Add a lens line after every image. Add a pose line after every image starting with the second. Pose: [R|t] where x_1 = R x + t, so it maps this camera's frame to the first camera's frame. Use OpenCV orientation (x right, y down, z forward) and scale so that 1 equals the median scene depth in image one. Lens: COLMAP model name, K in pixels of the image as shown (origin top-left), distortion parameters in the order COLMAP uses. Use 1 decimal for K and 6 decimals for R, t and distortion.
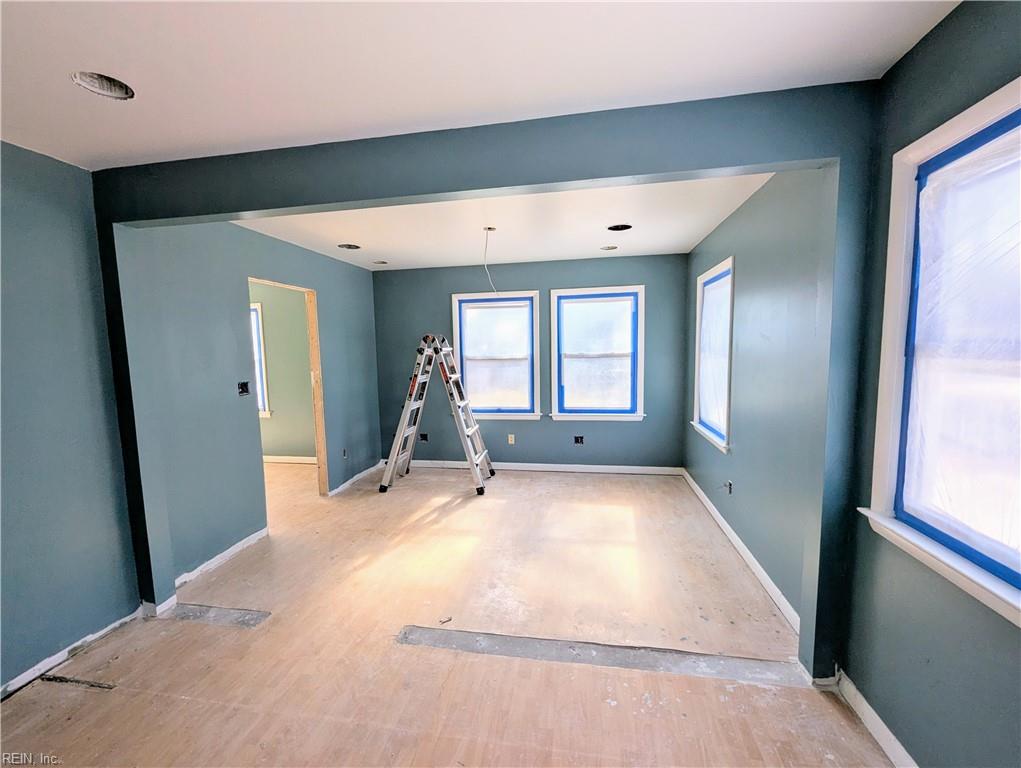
lens RADIAL K [[427.6, 0, 514.1], [0, 427.6, 384.9], [0, 0, 1]] dist [0.003817, -0.000955]
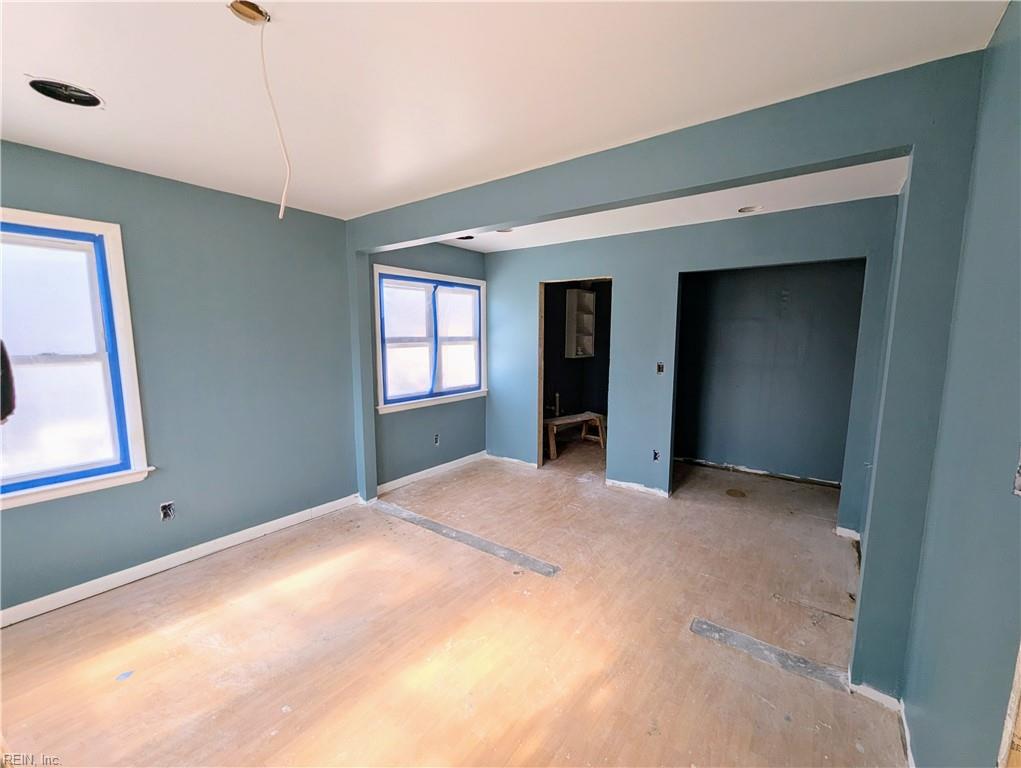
lens RADIAL K [[427.6, 0, 513.3], [0, 427.6, 389.6], [0, 0, 1]] dist [0.003817, -0.000955]
pose [[-0.893544, -0.034715, 0.447632, -0.660242], [0.059565, 0.979027, 0.194828, -0.159057], [-0.445007, 0.200751, -0.872736, 1.959498]]
